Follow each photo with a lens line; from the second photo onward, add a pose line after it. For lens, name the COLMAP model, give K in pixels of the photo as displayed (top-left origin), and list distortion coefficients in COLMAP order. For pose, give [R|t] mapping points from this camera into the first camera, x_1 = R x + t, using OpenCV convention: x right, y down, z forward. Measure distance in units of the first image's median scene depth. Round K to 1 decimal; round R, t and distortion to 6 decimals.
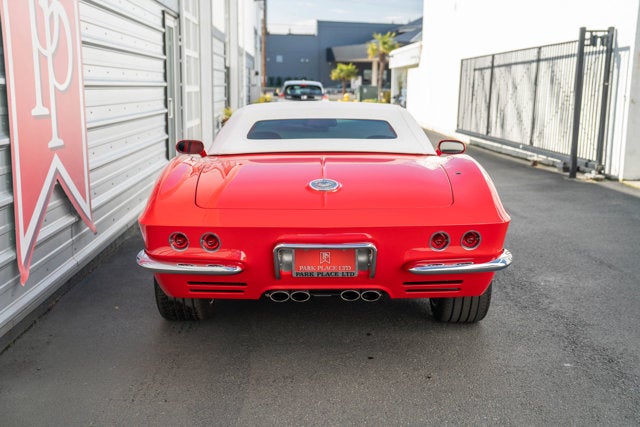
lens RADIAL K [[790.7, 0, 314.6], [0, 790.7, 218.8], [0, 0, 1]] dist [0.138622, 0.000000]
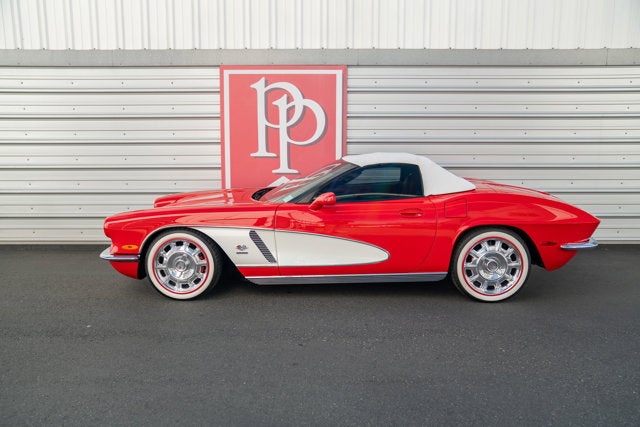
lens RADIAL K [[572.8, 0, 314.5], [0, 572.8, 213.3], [0, 0, 1]] dist [-0.028793, 0.058209]
pose [[-0.028795, 0.137007, -0.990151, 0.567986], [-0.165731, 0.976198, 0.139896, -0.105716], [0.985751, 0.168127, -0.005403, 0.575163]]
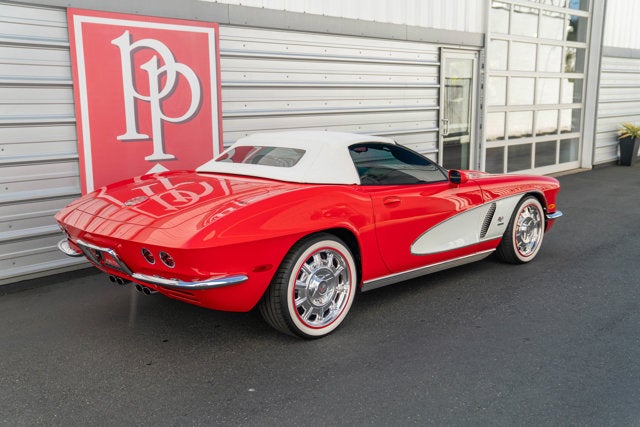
lens RADIAL K [[649.2, 0, 316.7], [0, 649.2, 214.6], [0, 0, 1]] dist [0.078544, 0.000000]
pose [[0.691970, 0.114035, -0.712863, 0.405609], [-0.103969, 0.992893, 0.057909, -0.046375], [0.714401, 0.034044, 0.698908, 0.185893]]
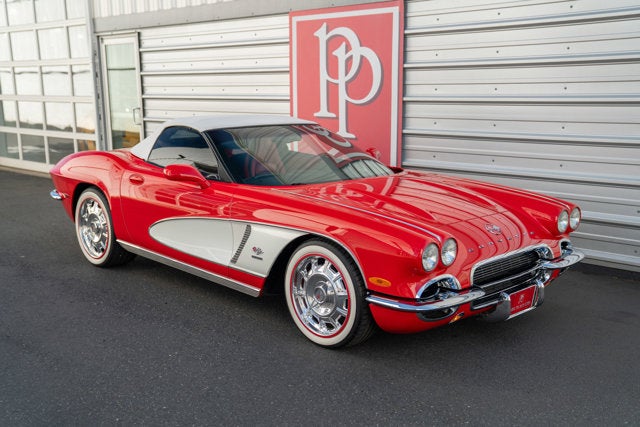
lens RADIAL K [[714.3, 0, 321.5], [0, 714.3, 224.0], [0, 0, 1]] dist [0.098266, 0.000000]
pose [[-0.711891, 0.134378, -0.689314, 0.396177], [-0.114267, 0.946281, 0.302482, -0.190286], [0.692931, 0.294101, -0.658294, 1.047664]]
